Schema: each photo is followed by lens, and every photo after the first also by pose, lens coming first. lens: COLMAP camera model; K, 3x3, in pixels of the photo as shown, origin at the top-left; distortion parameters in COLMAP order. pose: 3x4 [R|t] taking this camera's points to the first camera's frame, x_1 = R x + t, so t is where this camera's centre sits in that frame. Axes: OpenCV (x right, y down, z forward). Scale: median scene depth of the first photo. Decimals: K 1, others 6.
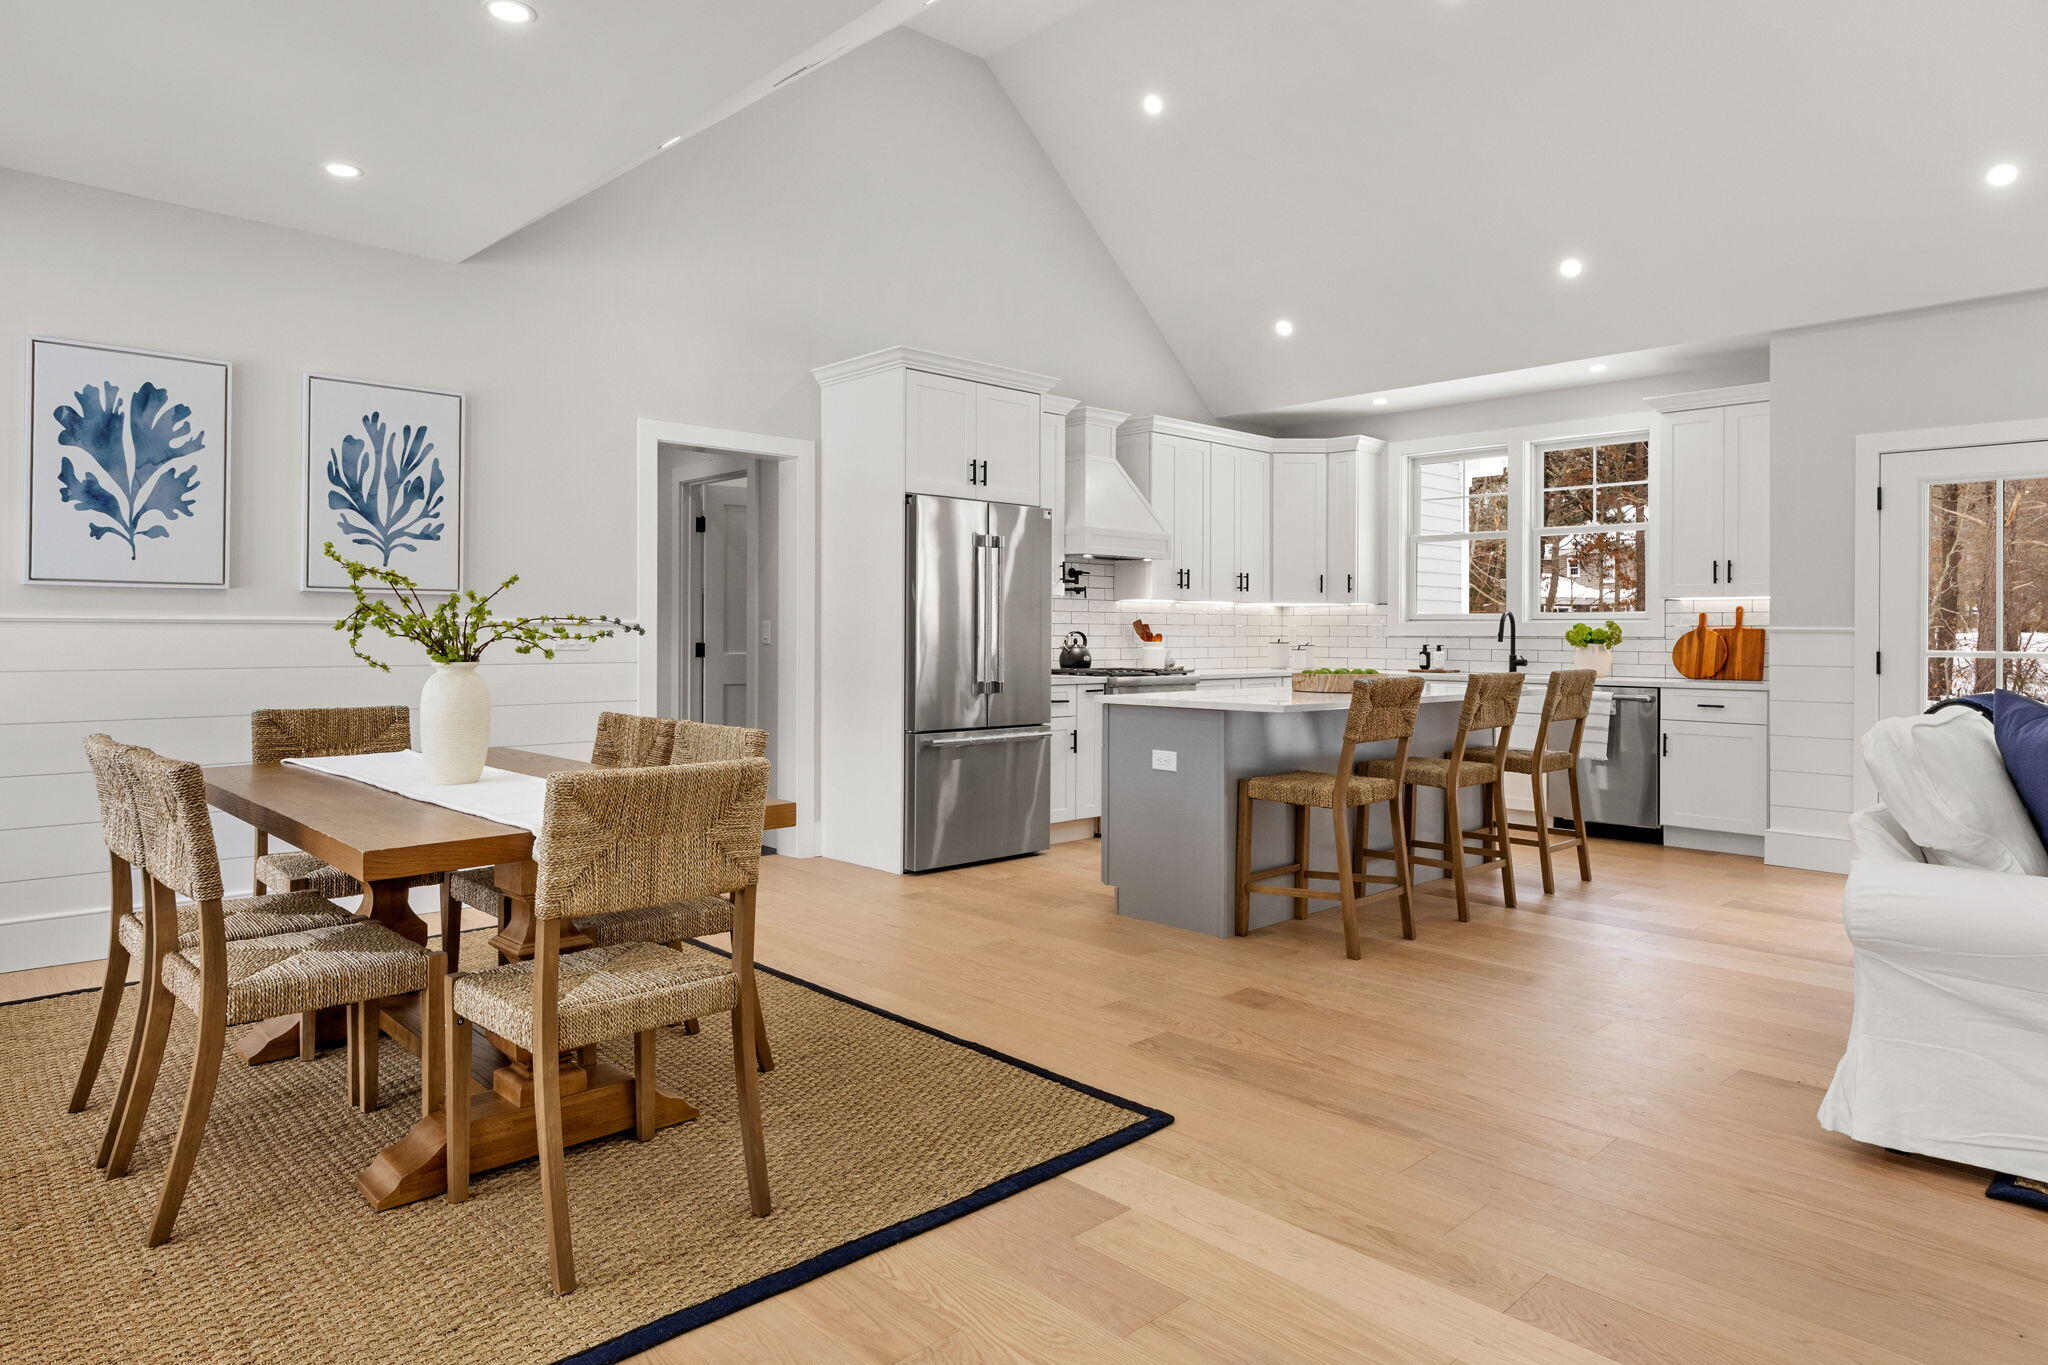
lens RADIAL K [[1195.2, 0, 1048.8], [0, 1195.2, 622.3], [0, 0, 1]] dist [0.005527, -0.001045]
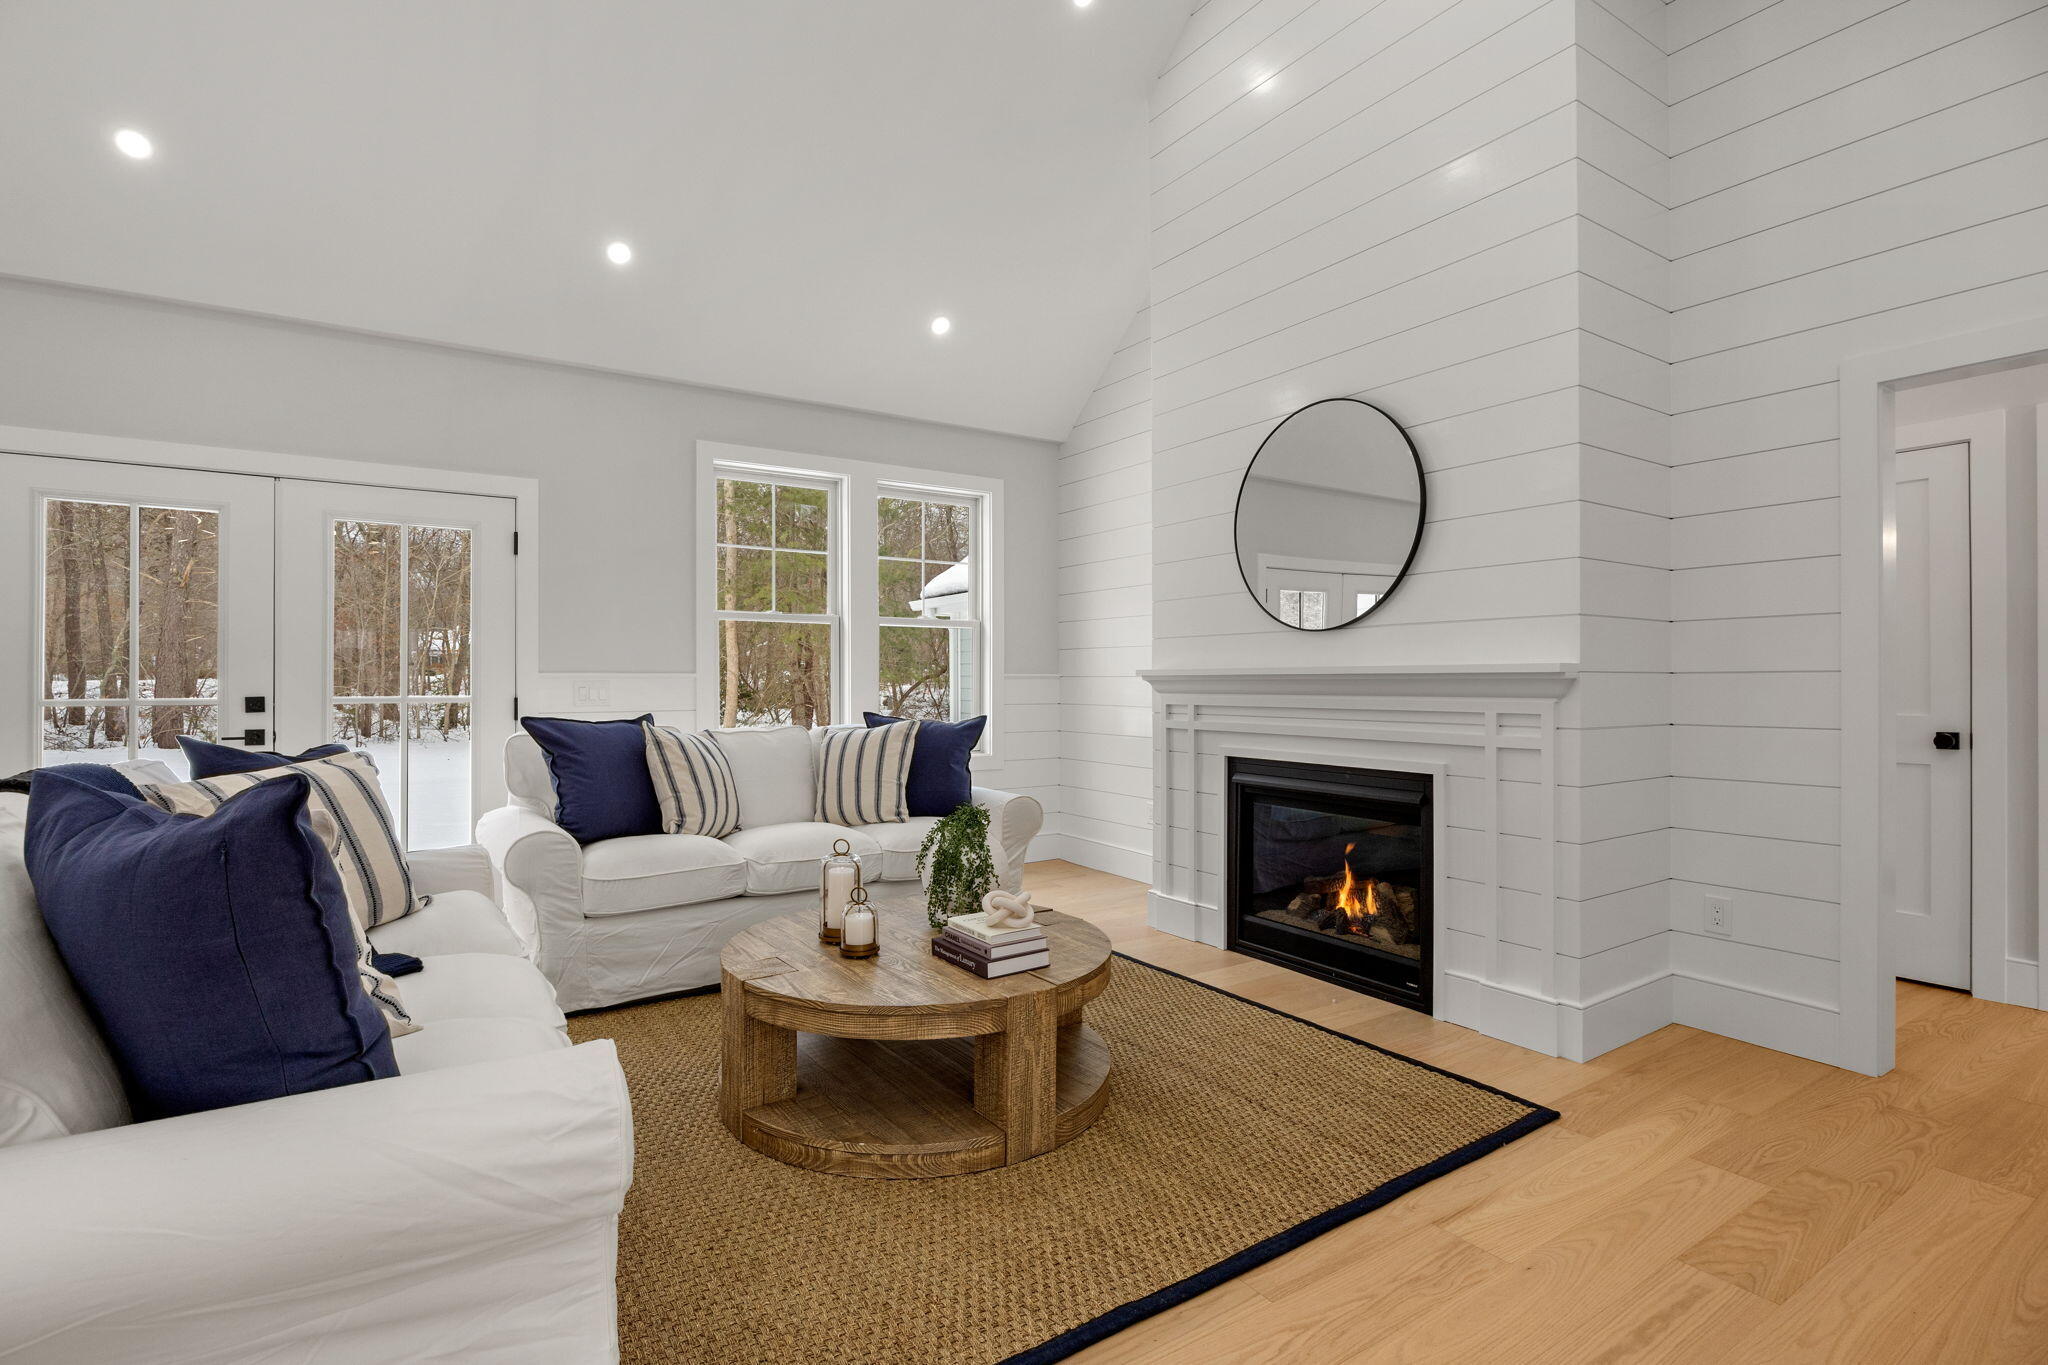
lens RADIAL K [[957.9, 0, 1006.3], [0, 957.9, 688.9], [0, 0, 1]] dist [0.001026, -0.000653]
pose [[0.199837, -0.013985, 0.979729, 0.178465], [-0.003212, 0.999883, 0.014928, 0.003938], [-0.979824, -0.006130, 0.199768, 0.175927]]
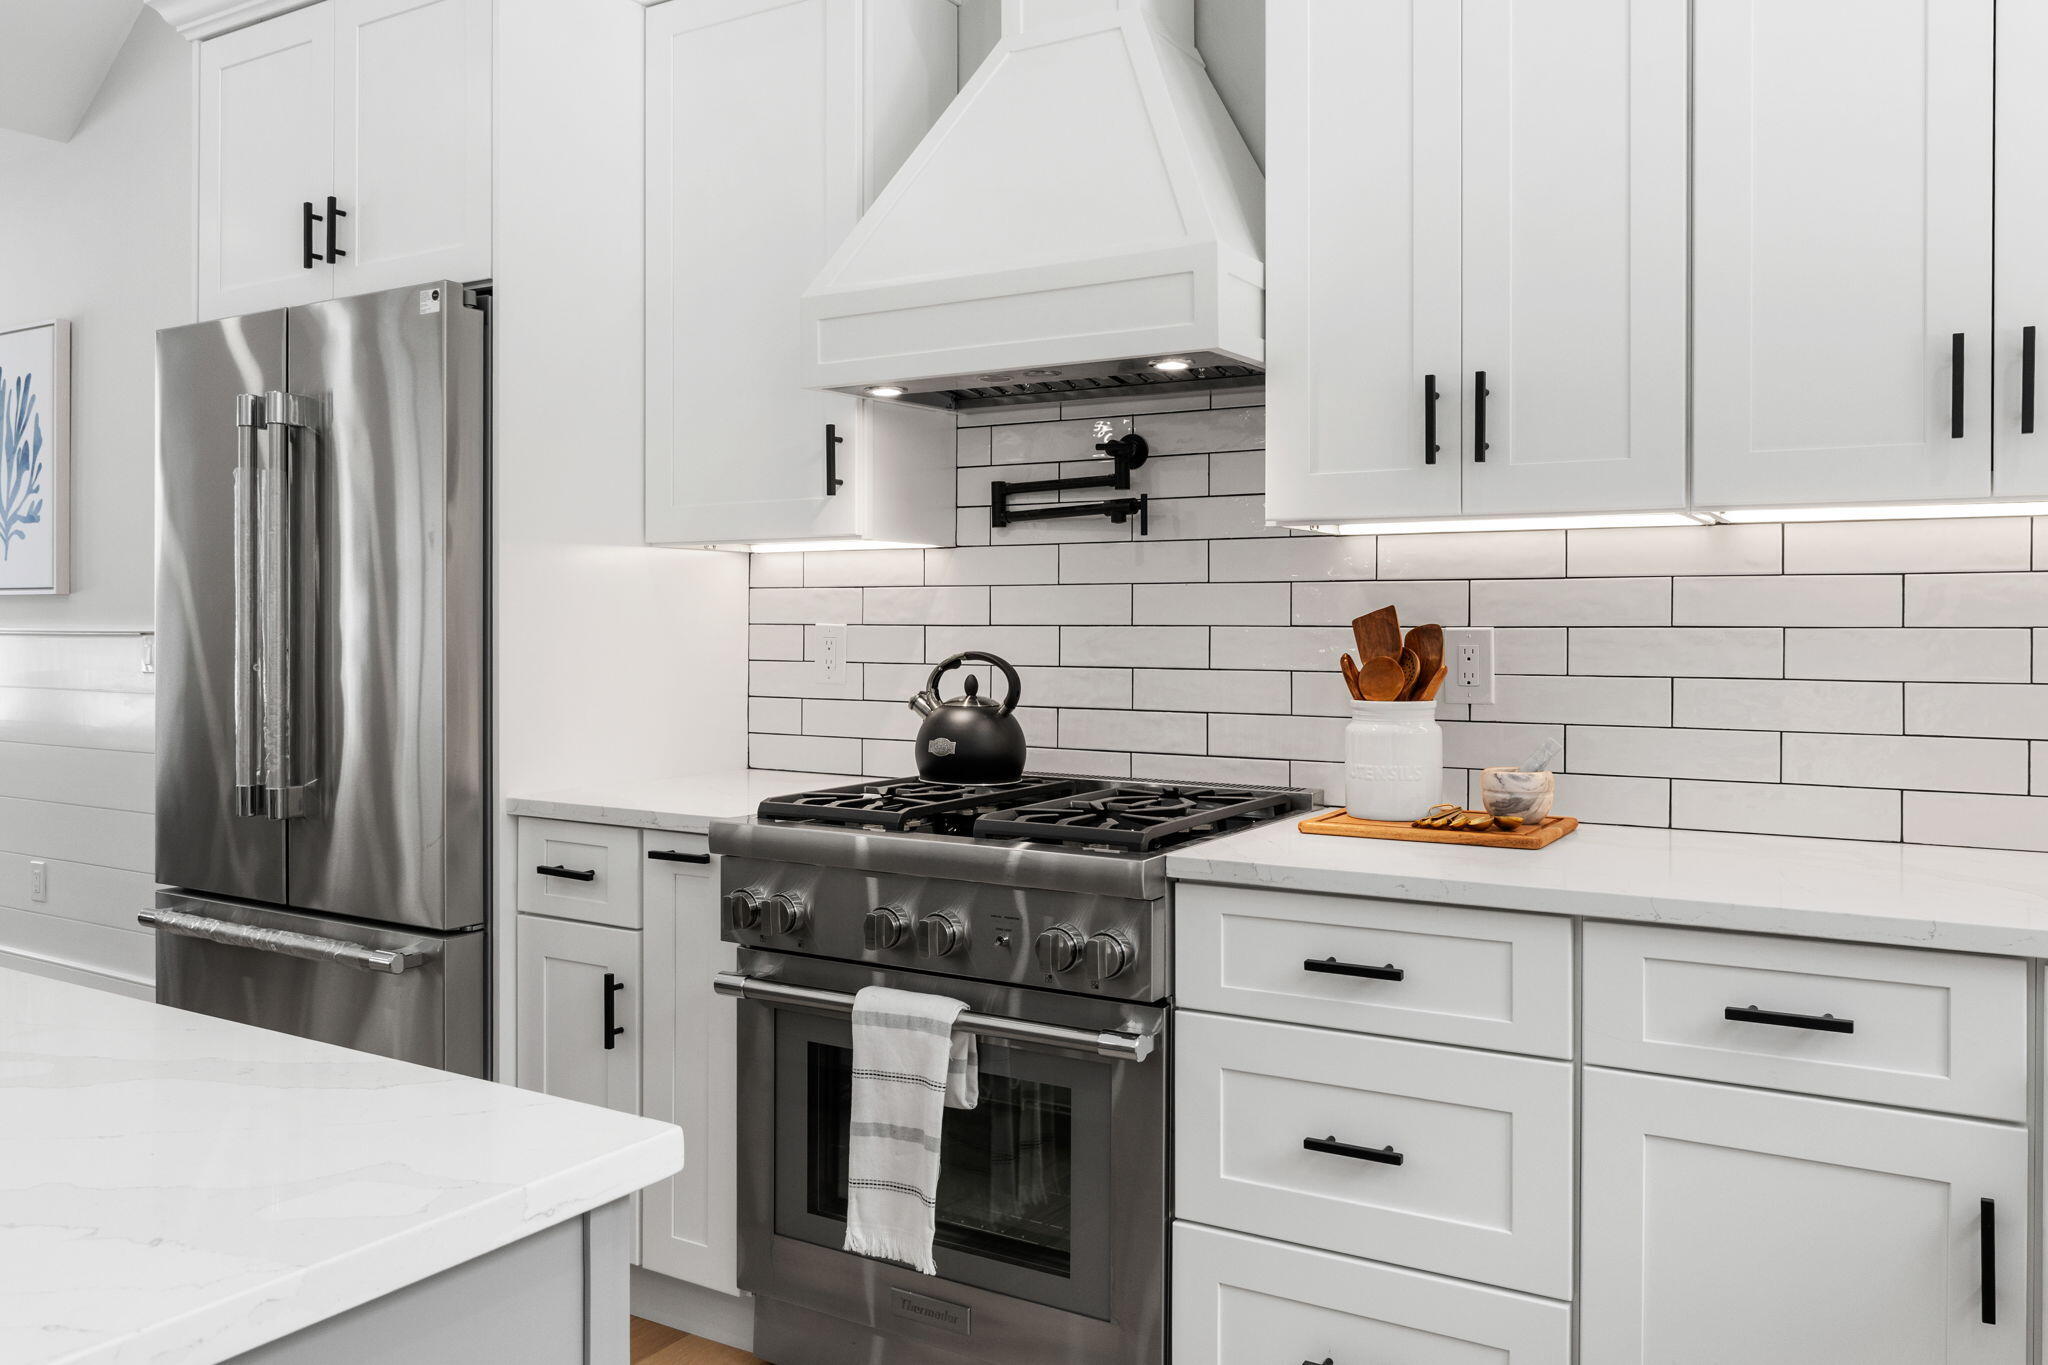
lens RADIAL K [[1603.7, 0, 1009.0], [0, 1603.7, 626.2], [0, 0, 1]] dist [0.011943, -0.017691]
pose [[0.235362, -0.002704, -0.971904, 0.427218], [0.007829, 0.999969, -0.000886, 0.001388], [0.971876, -0.007400, 0.235376, 0.953898]]
